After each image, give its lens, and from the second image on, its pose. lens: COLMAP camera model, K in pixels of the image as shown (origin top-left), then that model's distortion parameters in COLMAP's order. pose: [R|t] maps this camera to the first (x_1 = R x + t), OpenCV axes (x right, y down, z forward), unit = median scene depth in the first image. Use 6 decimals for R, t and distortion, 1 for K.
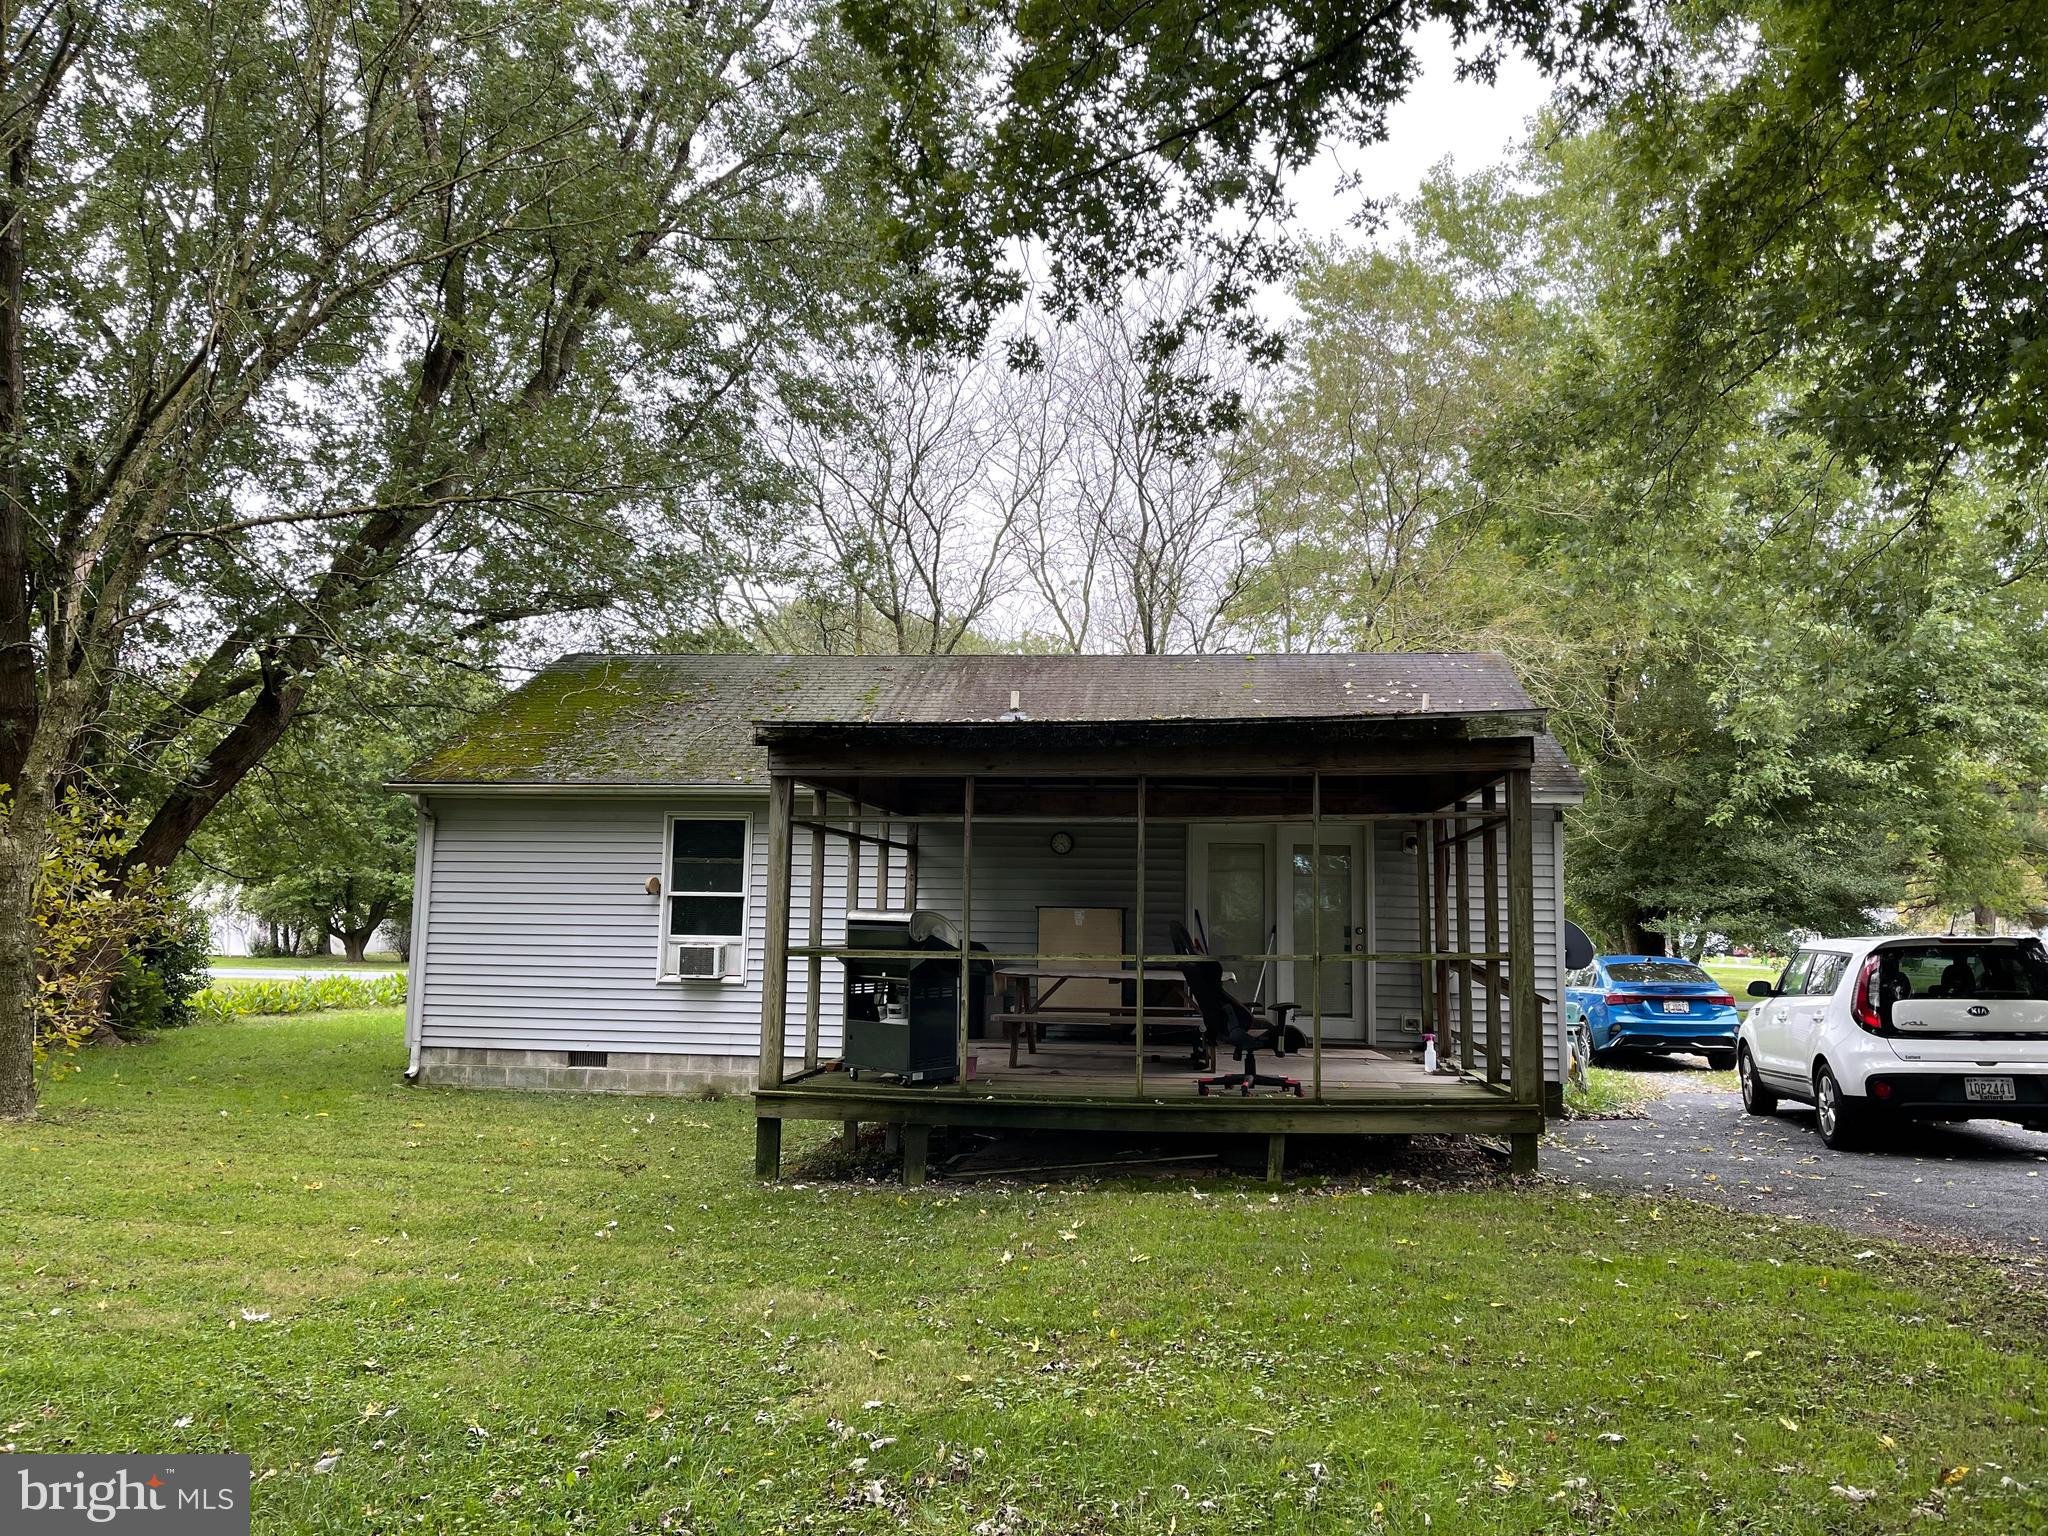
lens RADIAL K [[1563.4, 0, 1024.0], [0, 1563.4, 768.0], [0, 0, 1]] dist [-0.001094, -0.000061]
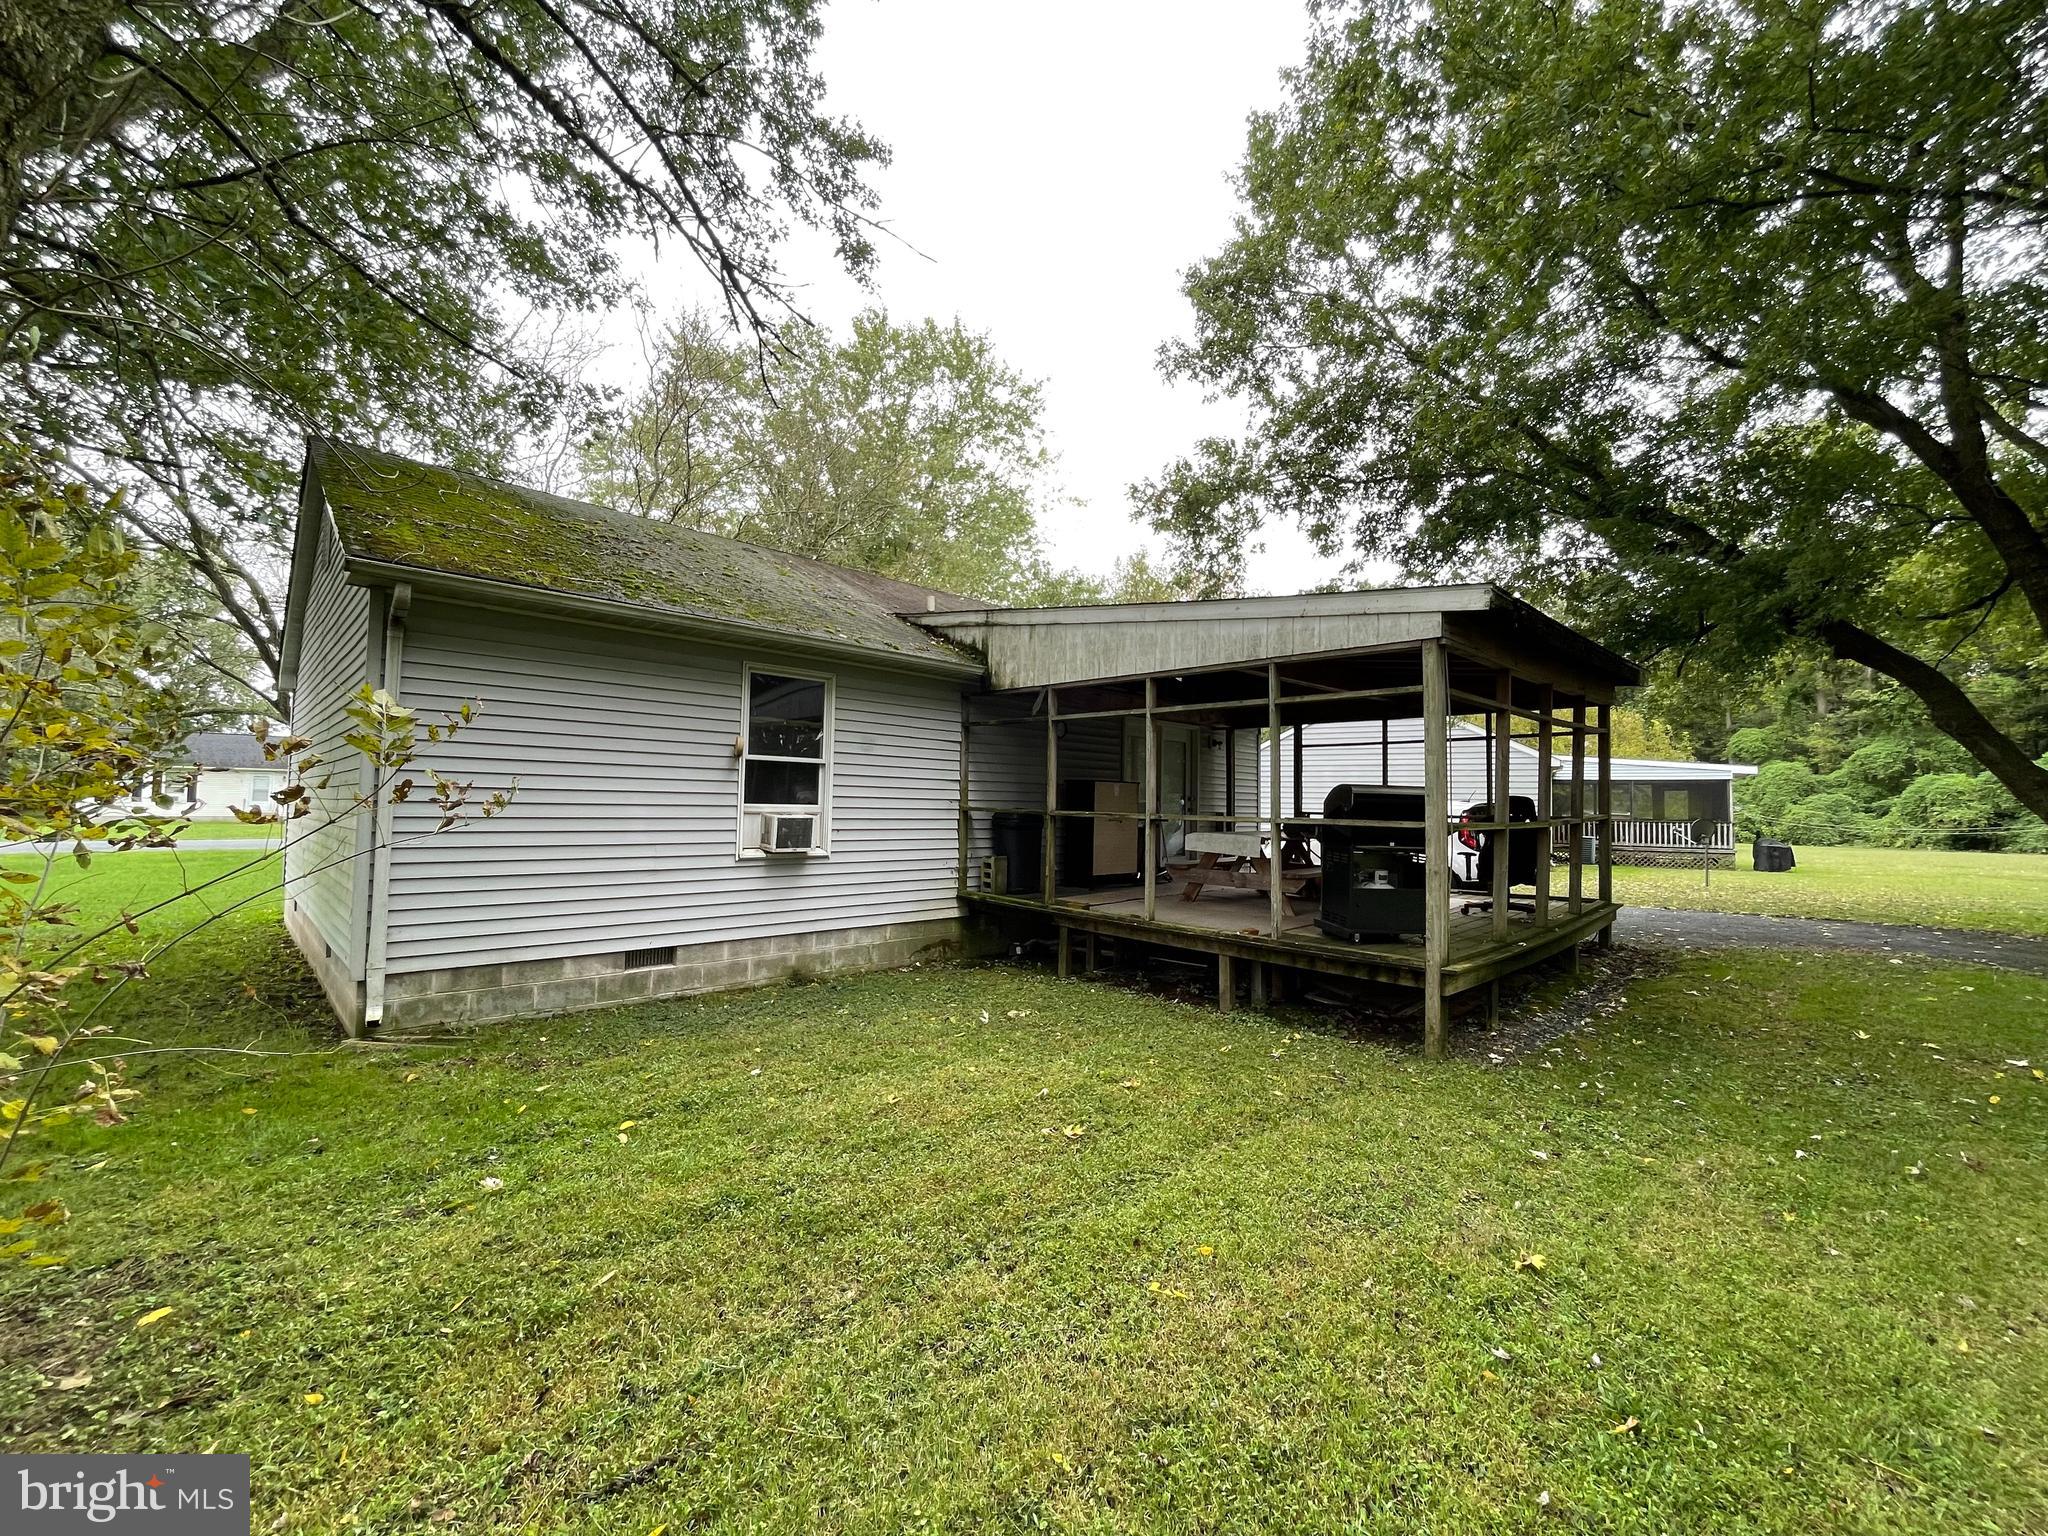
lens RADIAL K [[826.3, 0, 1024.0], [0, 826.3, 768.0], [0, 0, 1]] dist [-0.000165, -0.000009]
pose [[0.667636, 0.025367, 0.744055, -0.470301], [-0.078579, 0.996238, 0.036544, 0.057688], [-0.740329, -0.082865, 0.667118, 0.580468]]
